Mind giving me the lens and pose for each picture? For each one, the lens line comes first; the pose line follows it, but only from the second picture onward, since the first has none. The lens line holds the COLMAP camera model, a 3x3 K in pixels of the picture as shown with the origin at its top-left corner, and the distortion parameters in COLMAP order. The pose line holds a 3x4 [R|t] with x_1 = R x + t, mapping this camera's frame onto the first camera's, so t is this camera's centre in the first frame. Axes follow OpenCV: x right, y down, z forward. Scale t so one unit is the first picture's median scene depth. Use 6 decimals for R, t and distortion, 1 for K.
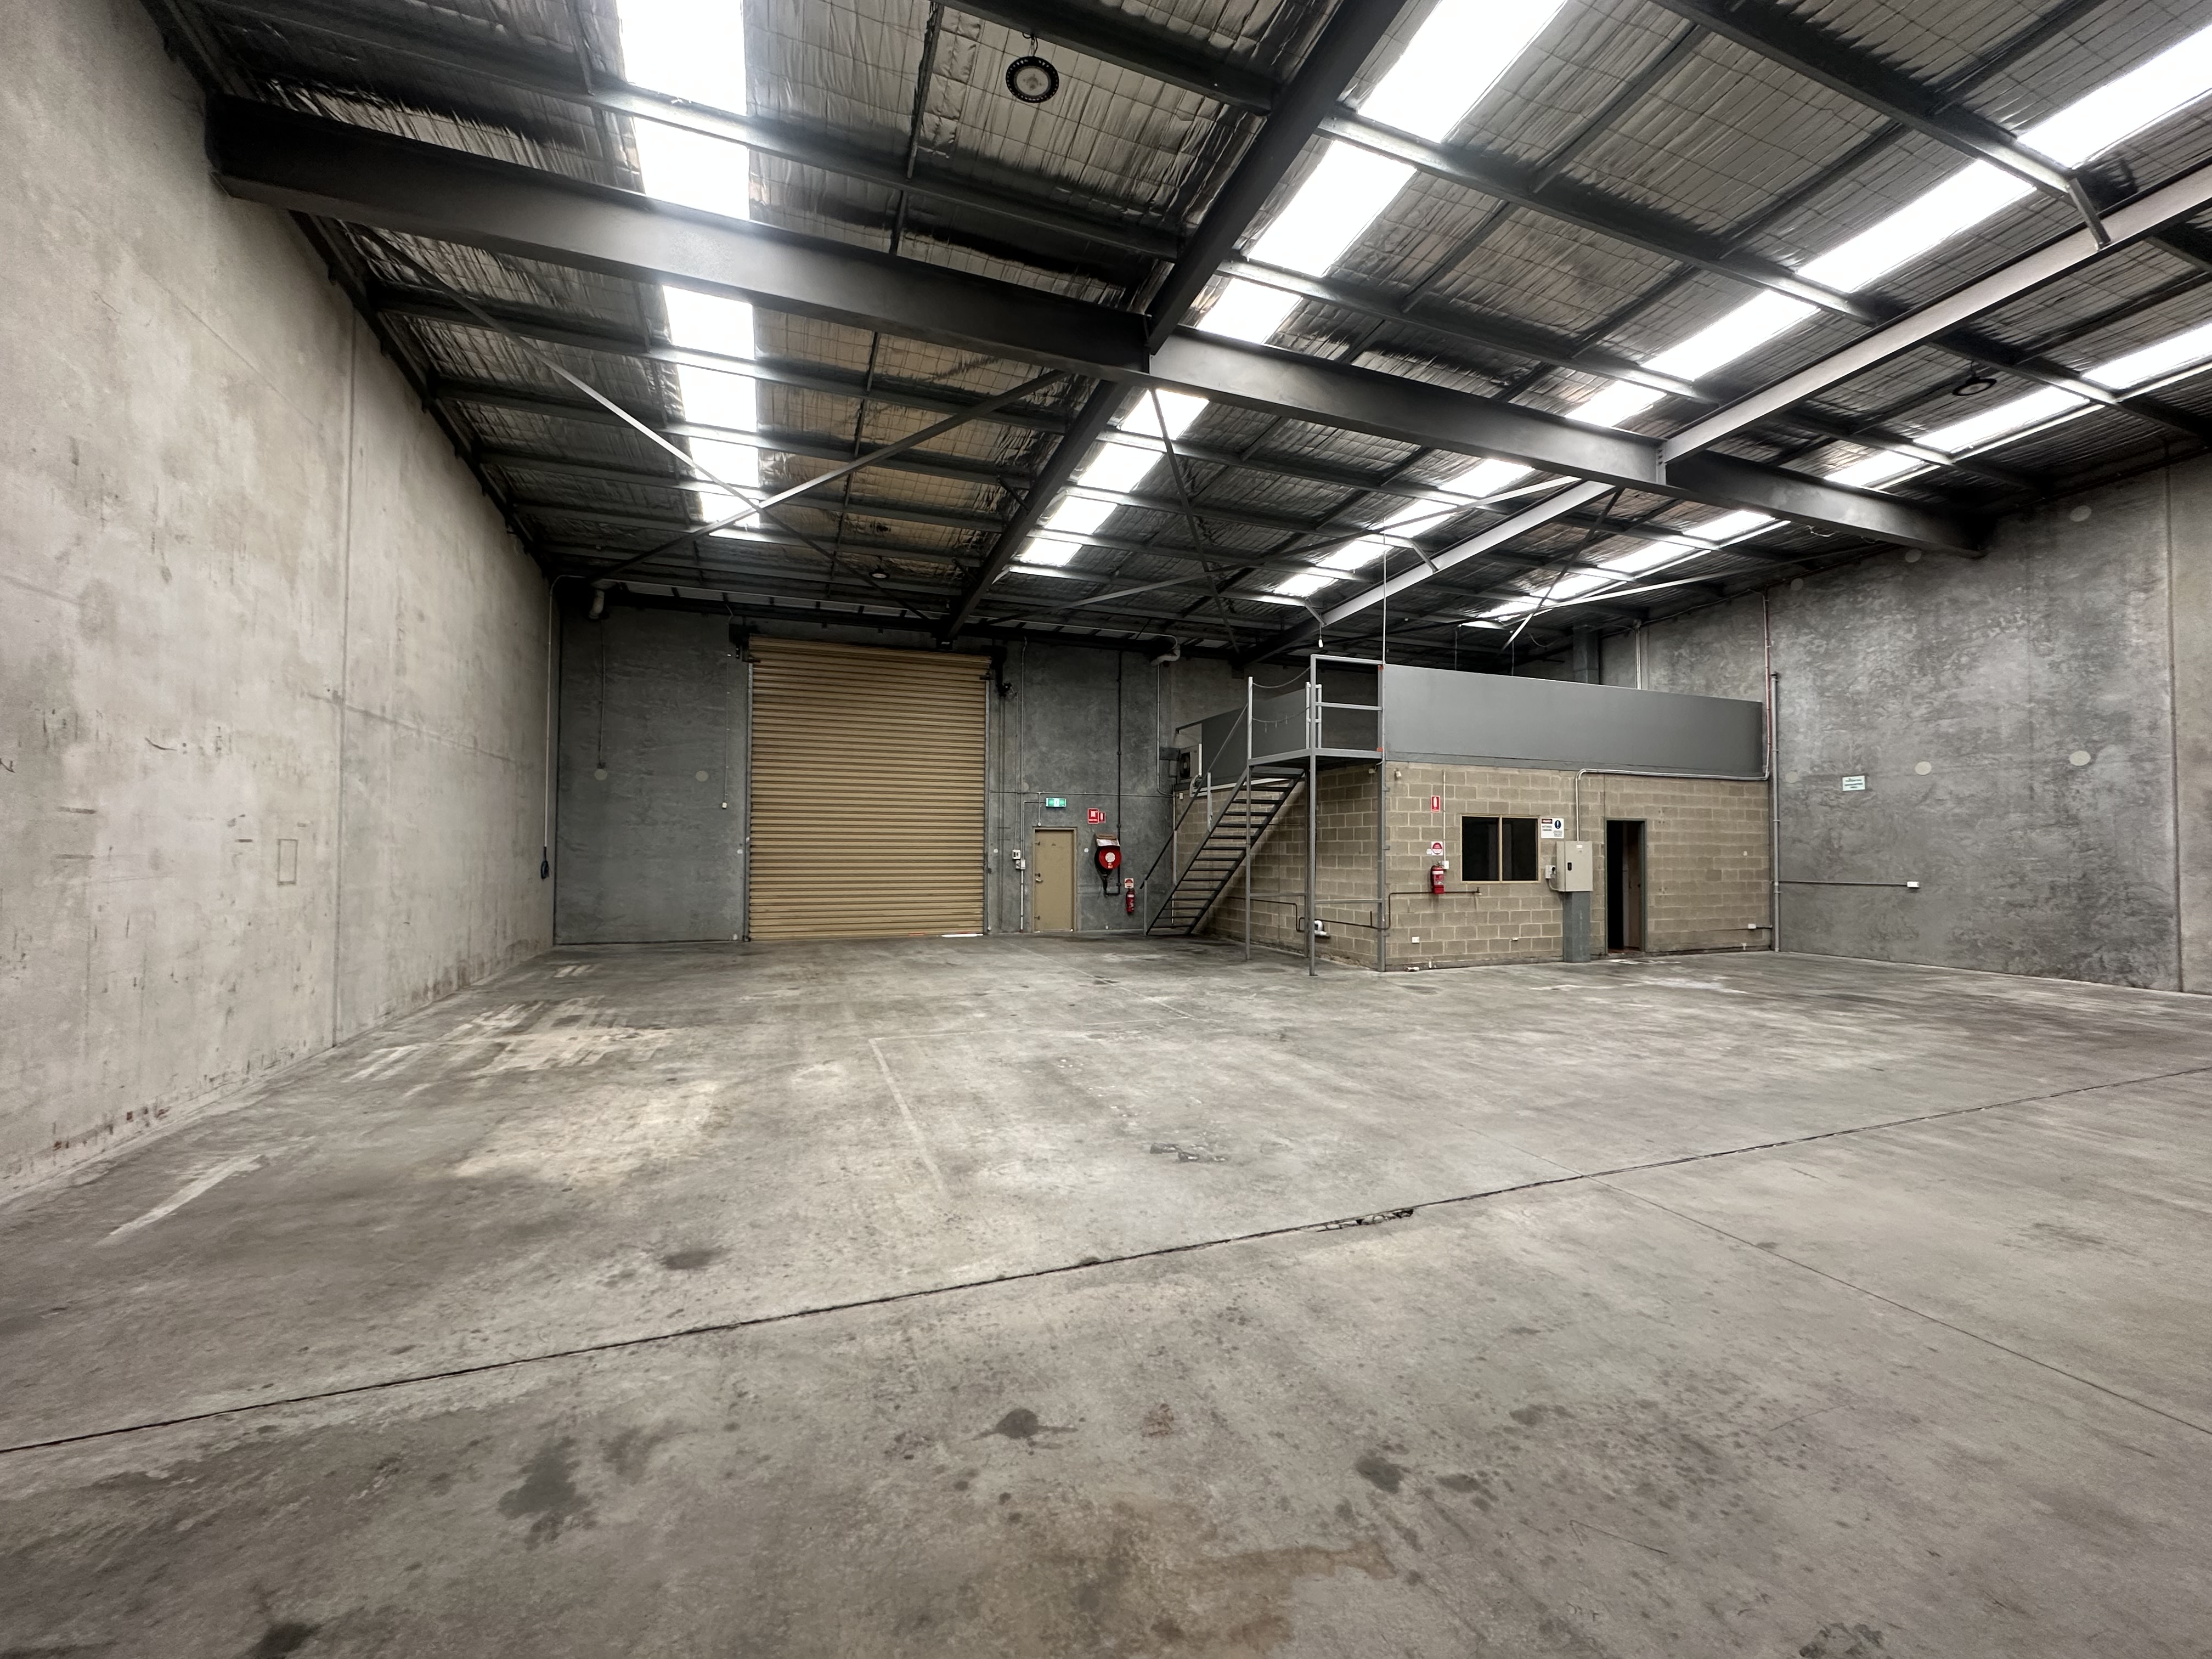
lens RADIAL K [[881.9, 0, 1106.0], [0, 881.9, 829.5], [0, 0, 1]] dist [-0.000339, -0.000144]
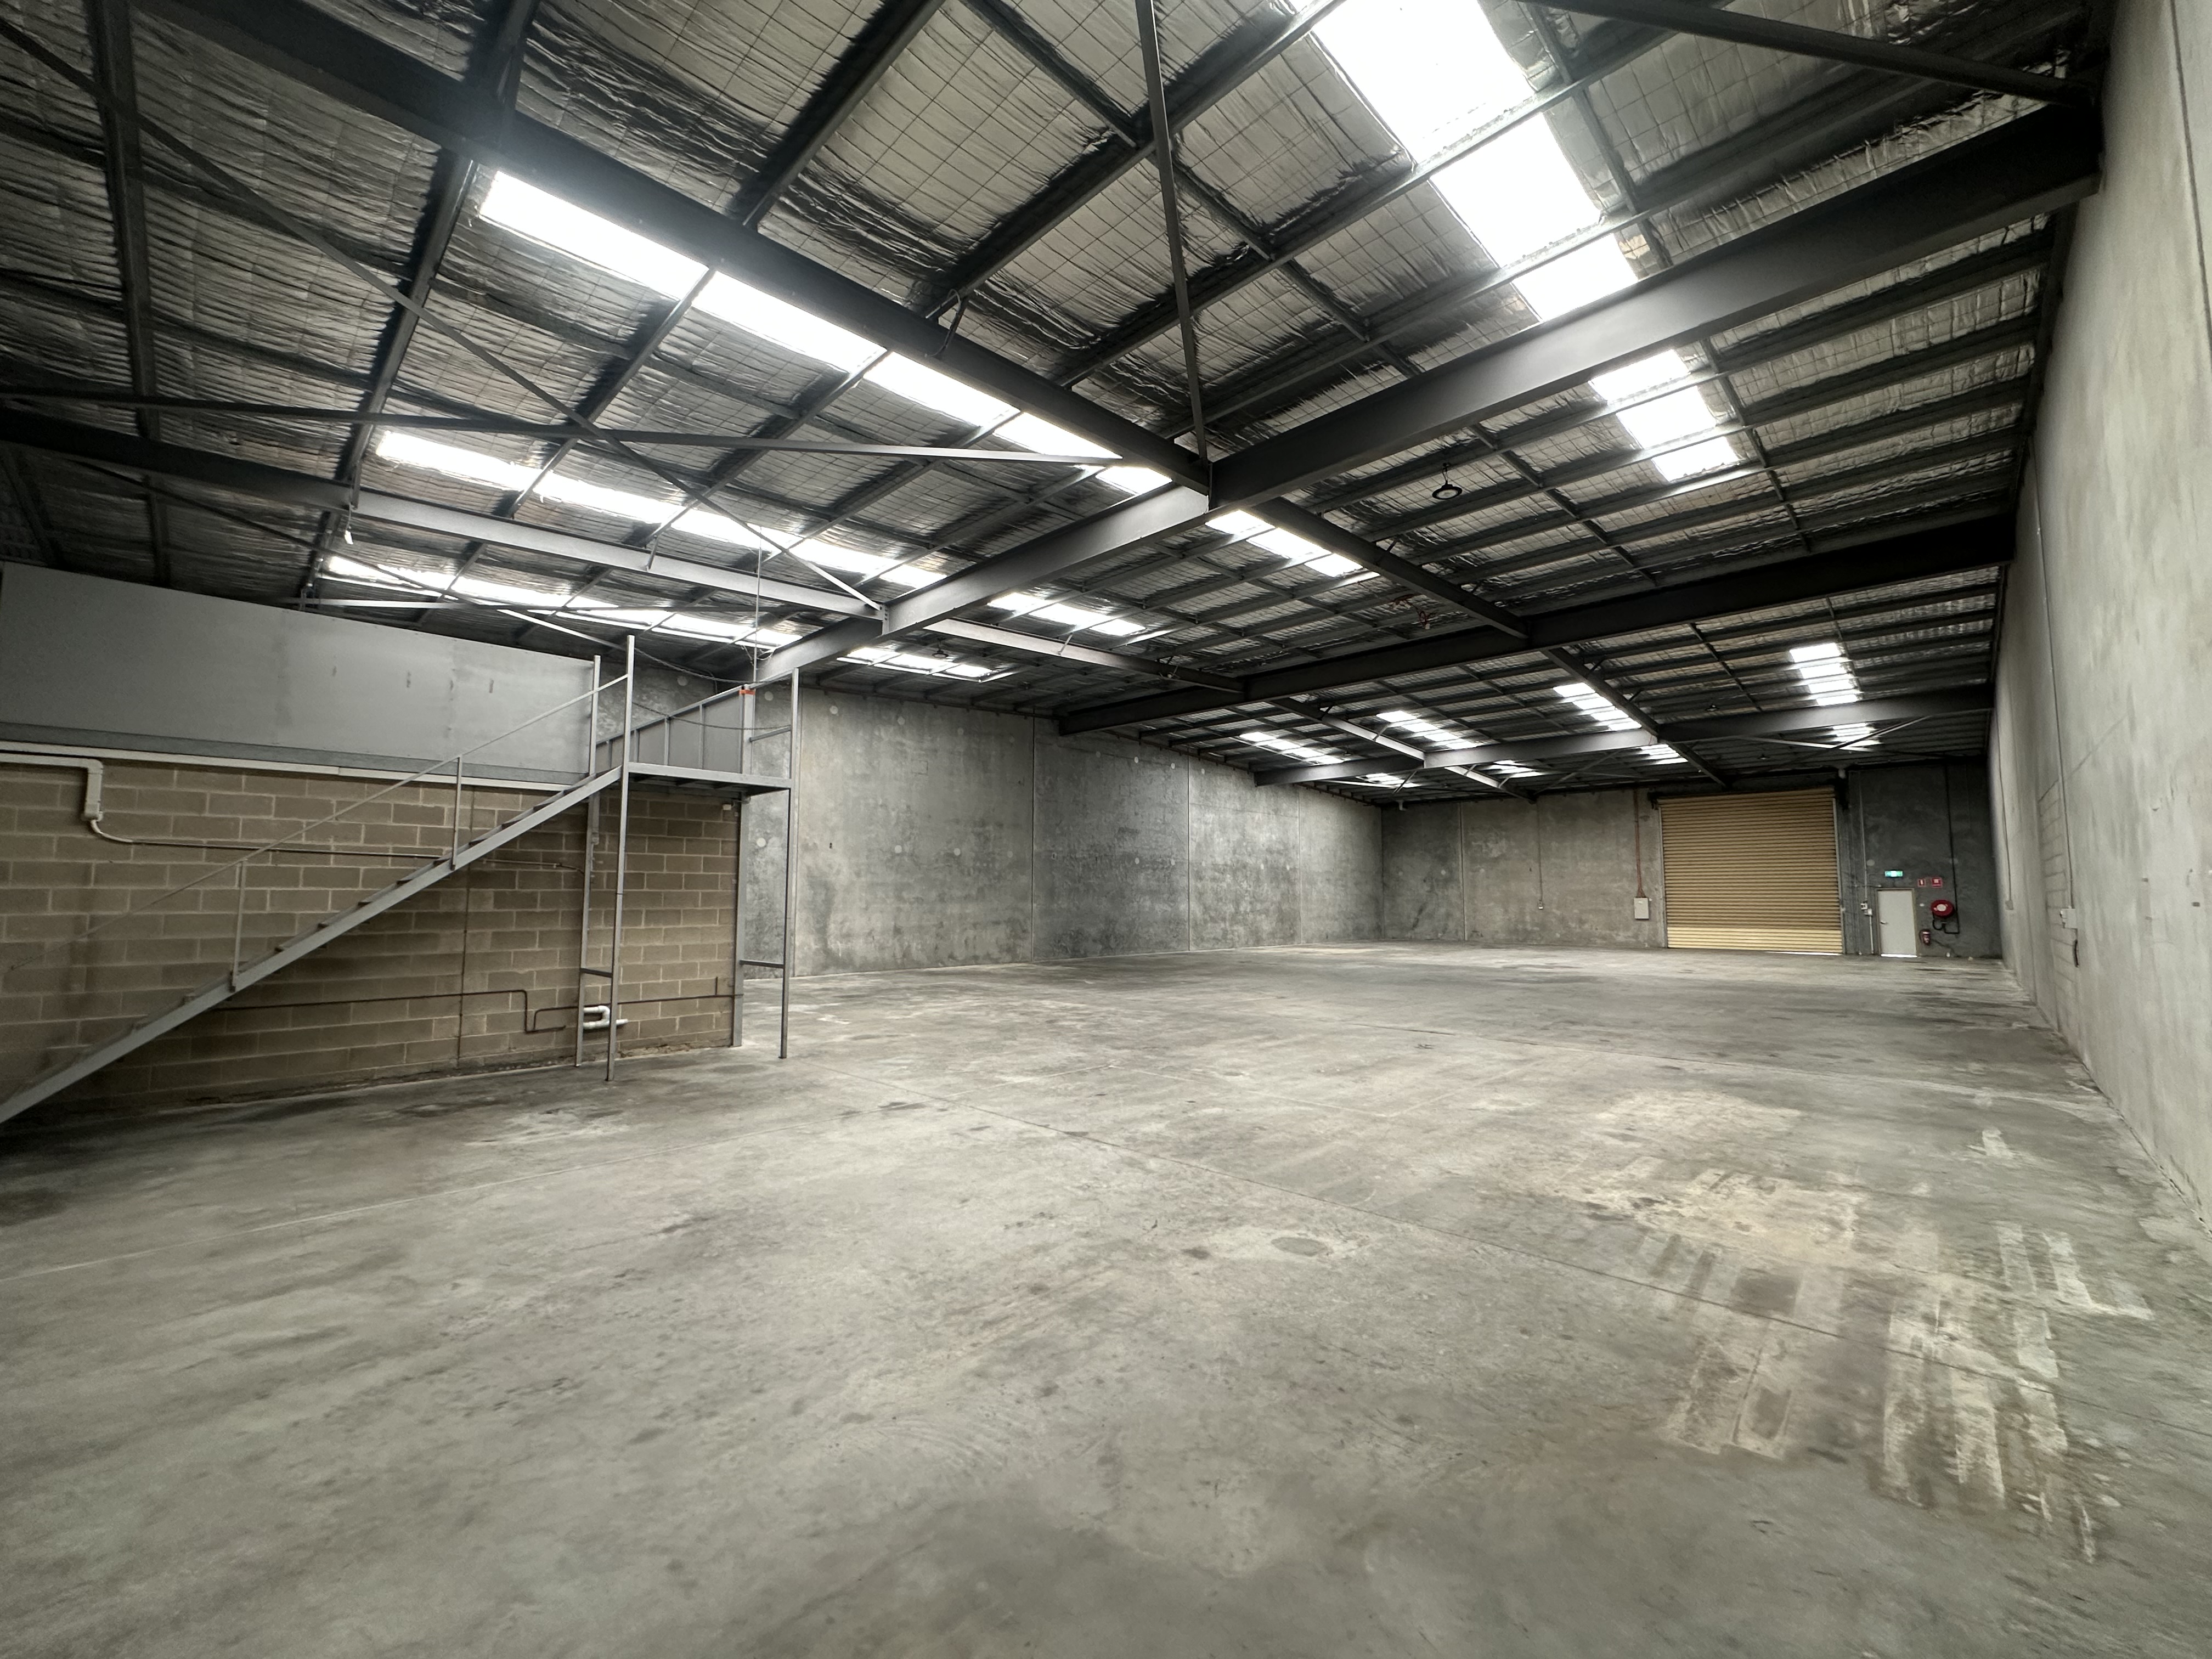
lens RADIAL K [[881.9, 0, 1106.0], [0, 881.9, 829.5], [0, 0, 1]] dist [-0.000339, -0.000144]
pose [[-0.426286, 0.065118, 0.902241, -0.657314], [-0.023476, 0.996273, -0.082997, 0.016652], [-0.904284, -0.056562, -0.423169, 1.115305]]
